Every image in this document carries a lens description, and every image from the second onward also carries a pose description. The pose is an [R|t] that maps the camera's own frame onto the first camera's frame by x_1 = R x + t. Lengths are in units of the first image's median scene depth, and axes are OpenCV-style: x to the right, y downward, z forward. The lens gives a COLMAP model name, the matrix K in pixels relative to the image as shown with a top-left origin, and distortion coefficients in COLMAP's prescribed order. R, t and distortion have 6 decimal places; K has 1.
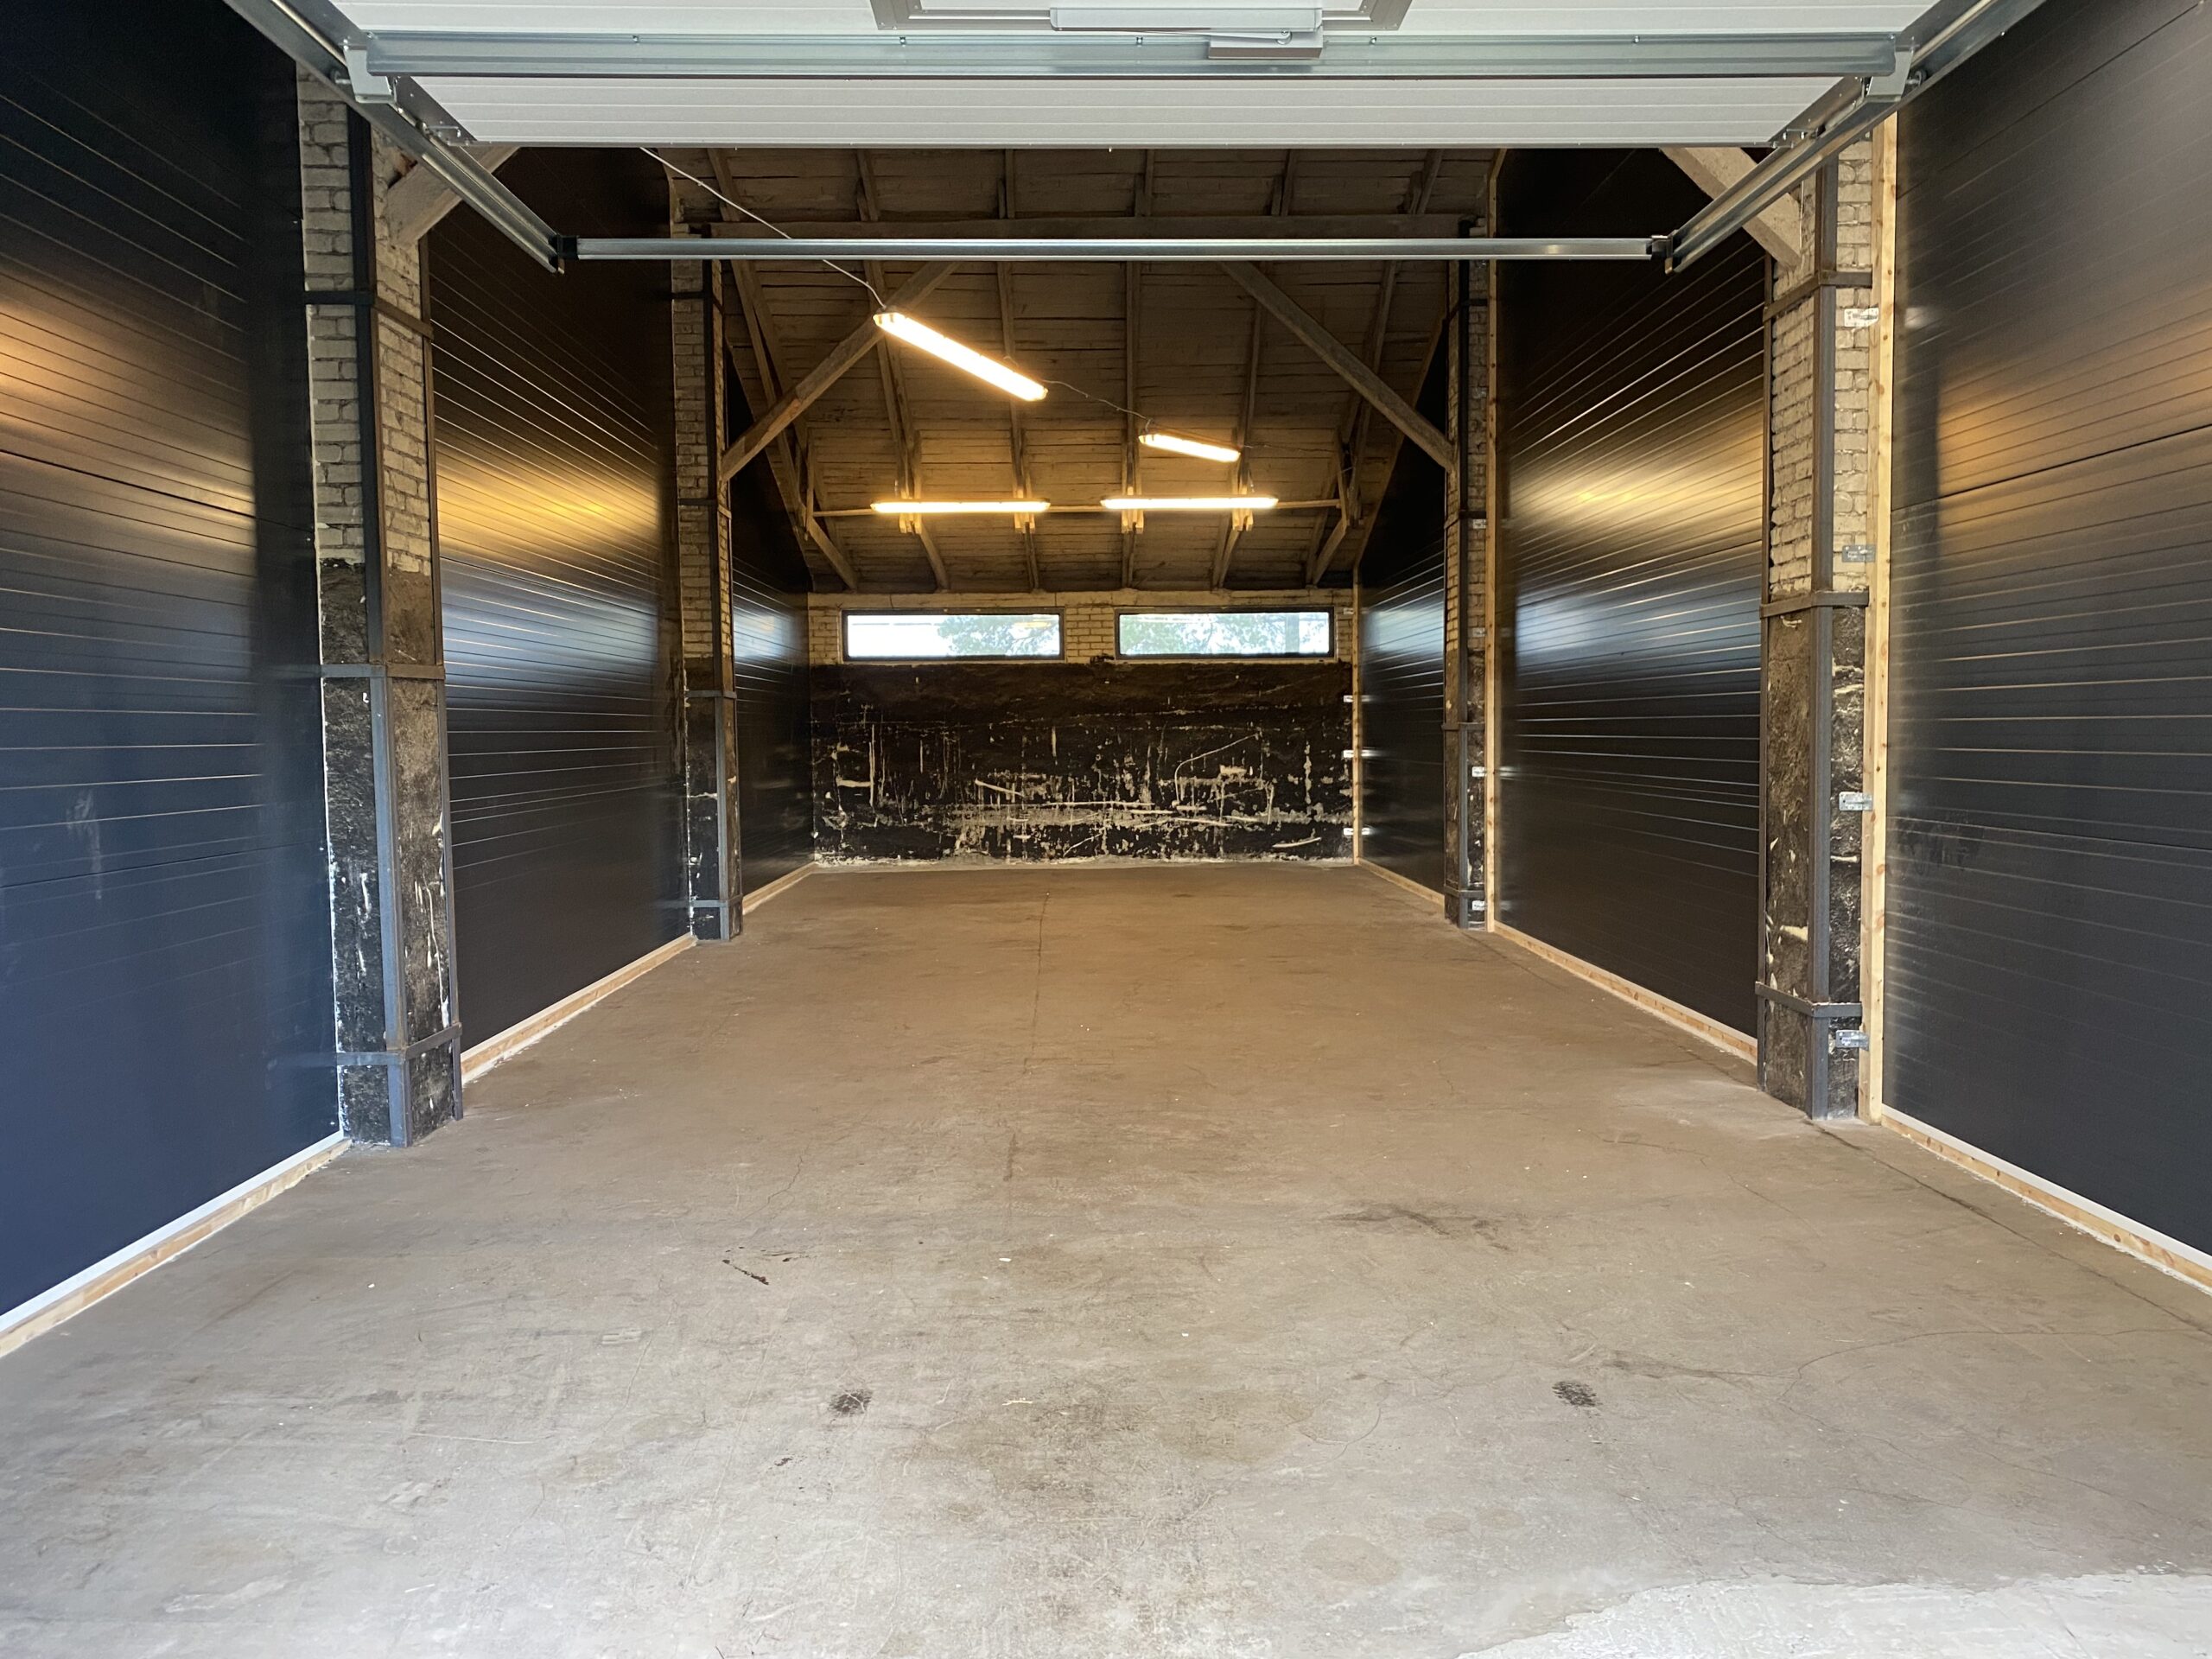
lens RADIAL K [[1736.6, 0, 1106.0], [0, 1736.6, 845.5], [0, 0, 1]] dist [0.046319, -0.047101]
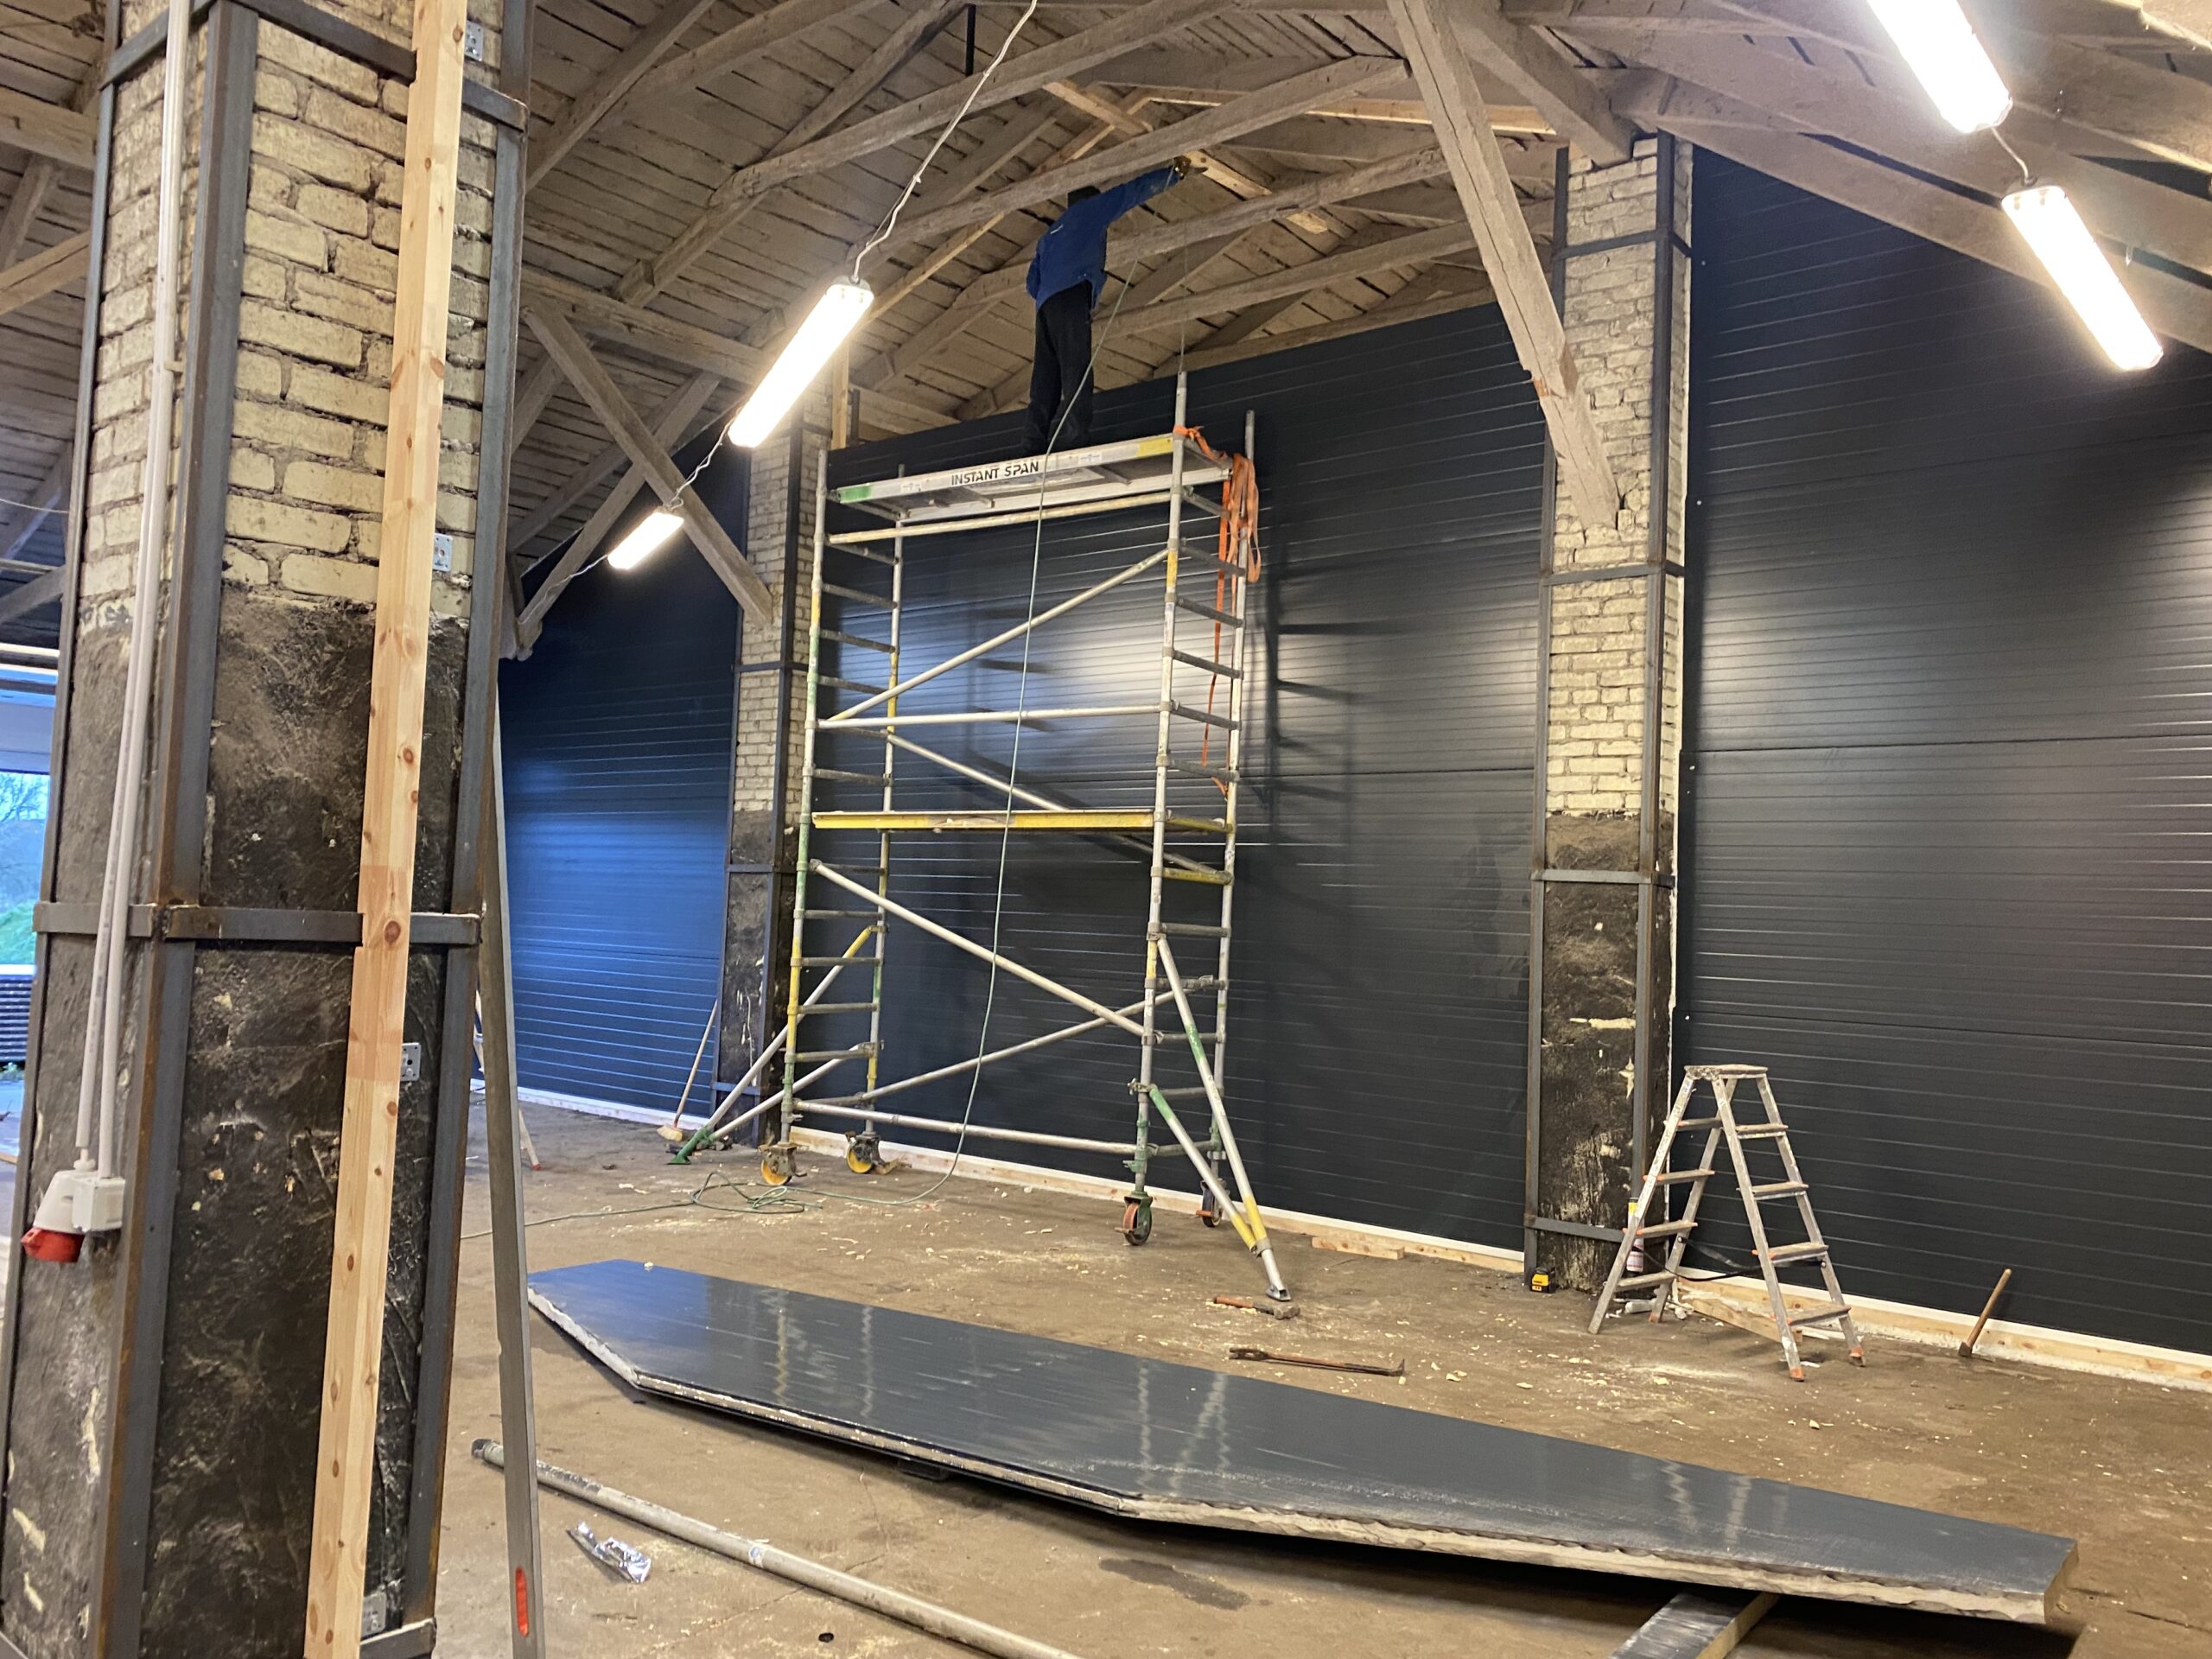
lens RADIAL K [[1736.6, 0, 1105.8], [0, 1736.6, 824.9], [0, 0, 1]] dist [0.046319, -0.047101]
pose [[-0.644054, -0.063001, -0.762381, 1.182292], [-0.087422, 0.996135, -0.008464, -0.273406], [0.759968, 0.061198, -0.647073, 4.099908]]
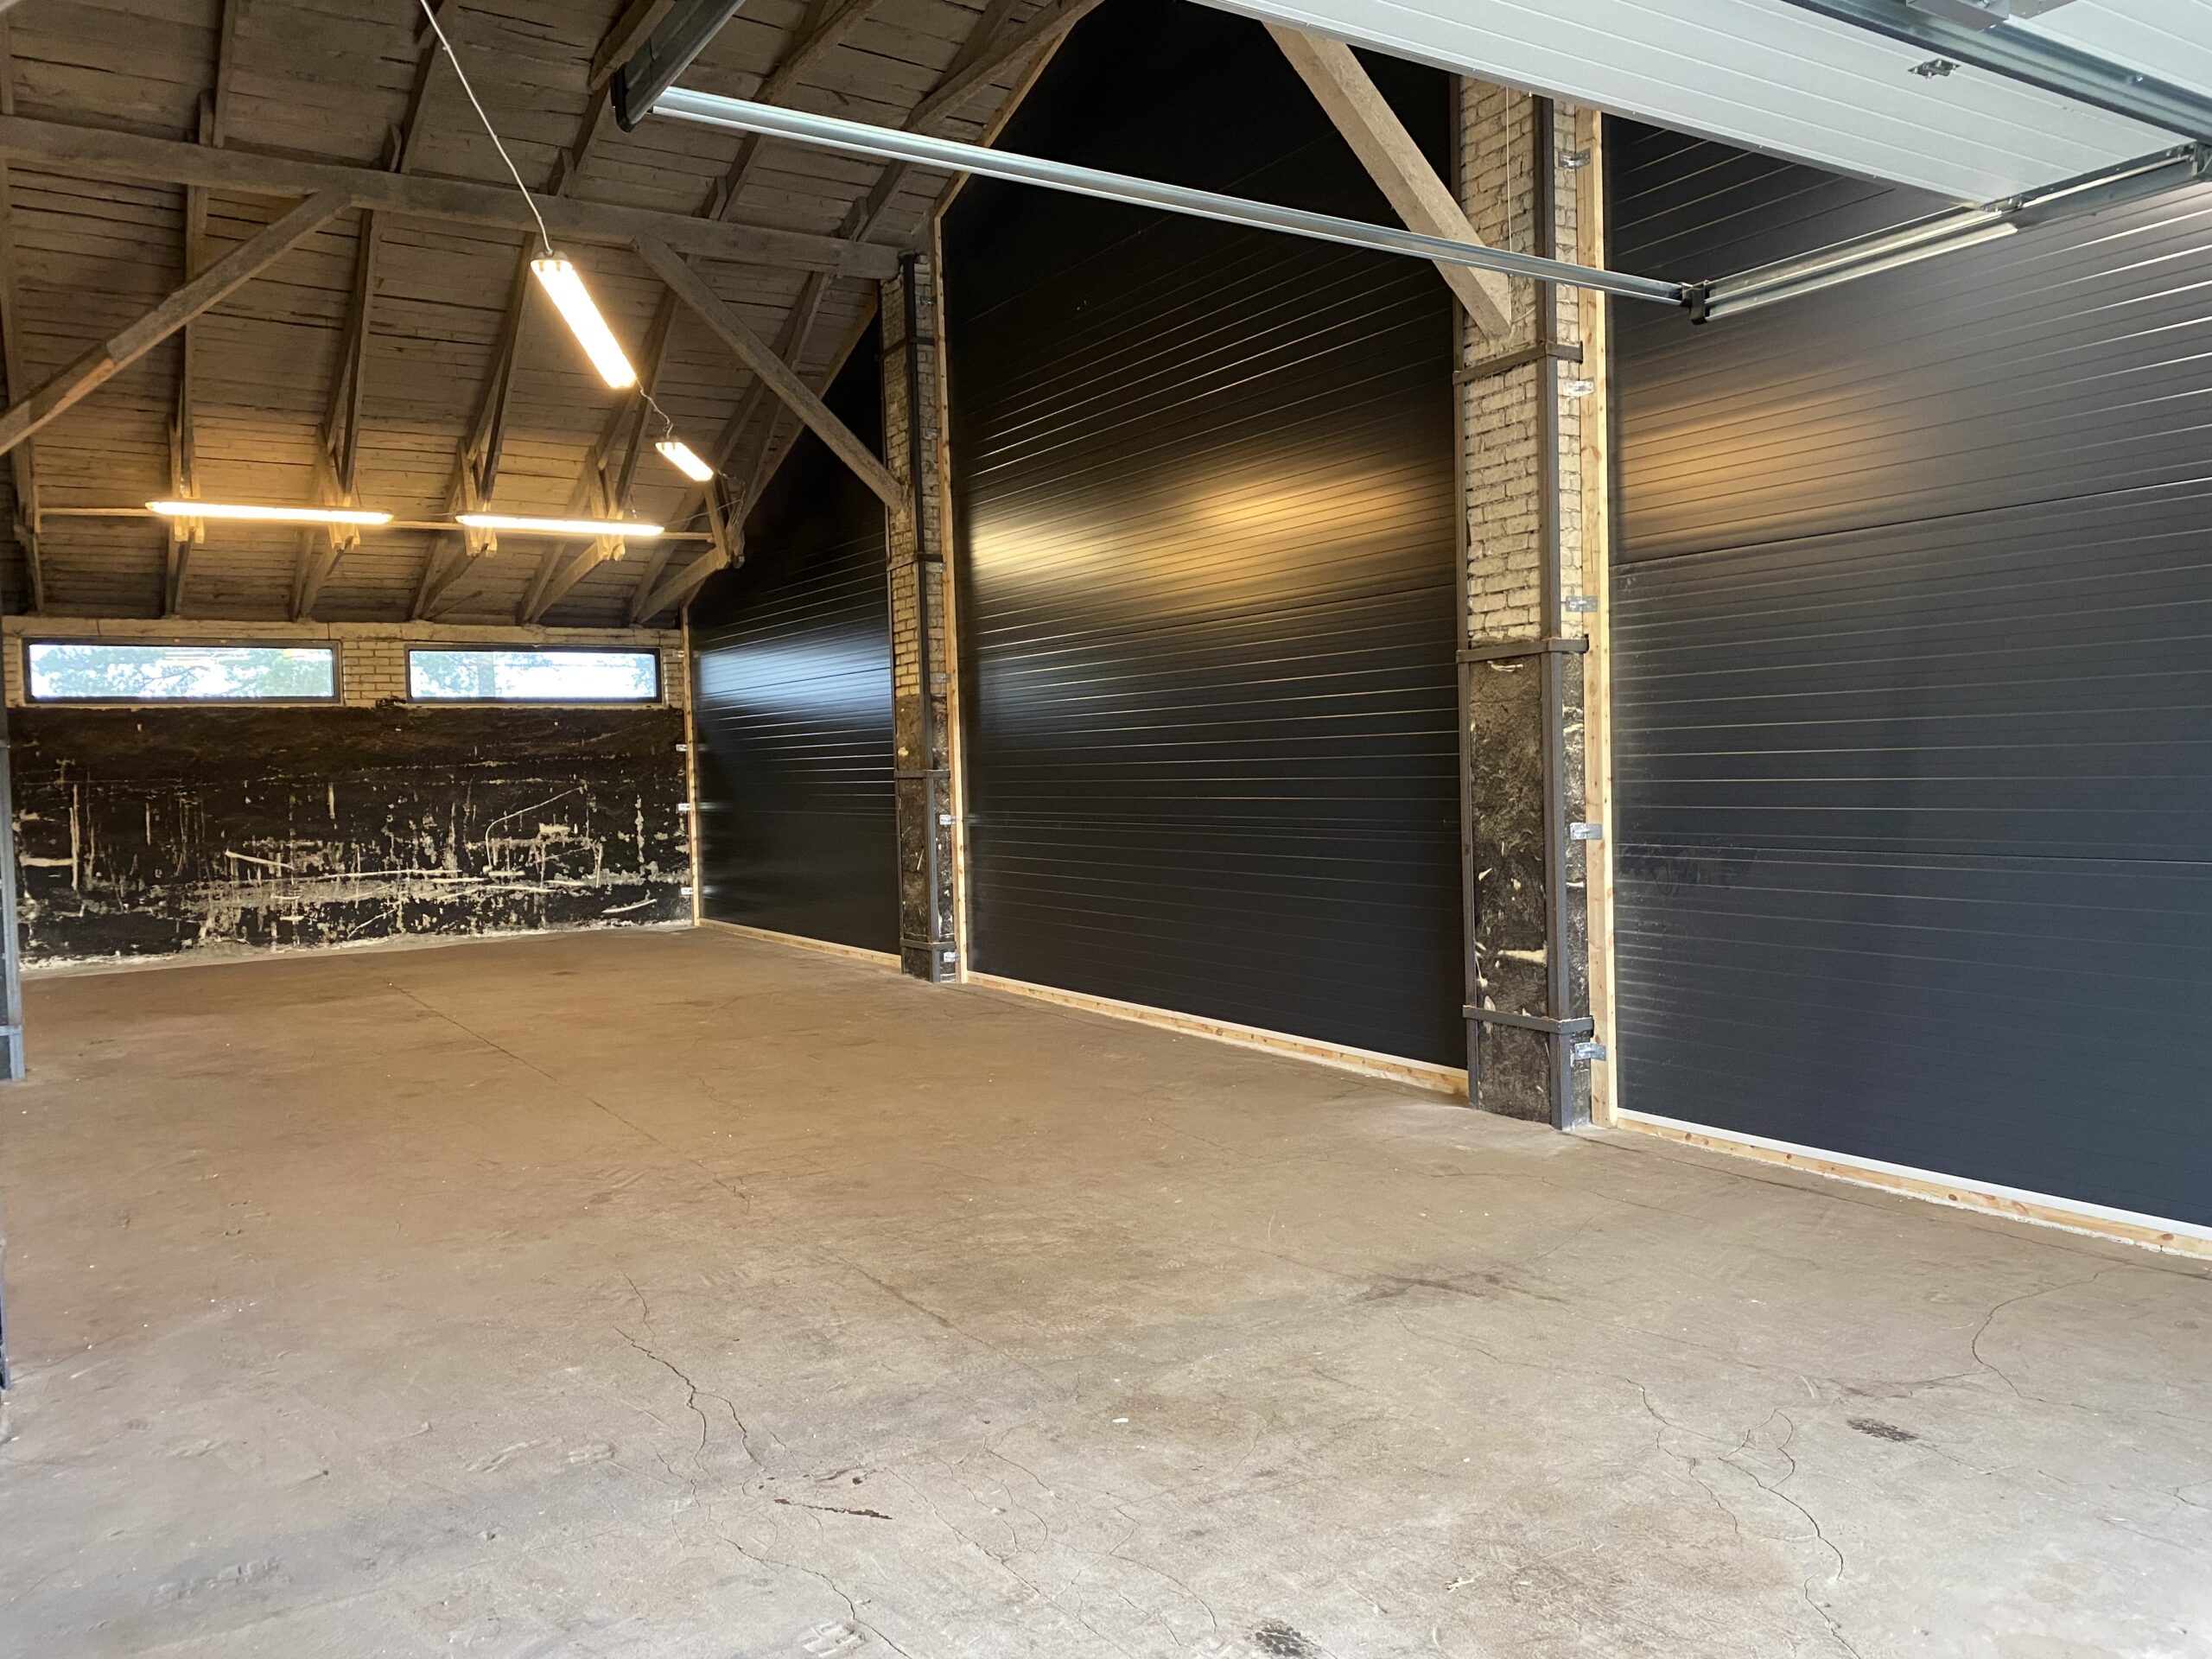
lens RADIAL K [[1736.6, 0, 1103.2], [0, 1736.6, 822.8], [0, 0, 1]] dist [0.046319, -0.047101]
pose [[0.850449, -0.030406, 0.525177, -0.375731], [0.053221, 0.998179, -0.028392, -0.014722], [-0.523358, 0.052097, 0.850519, 0.225617]]
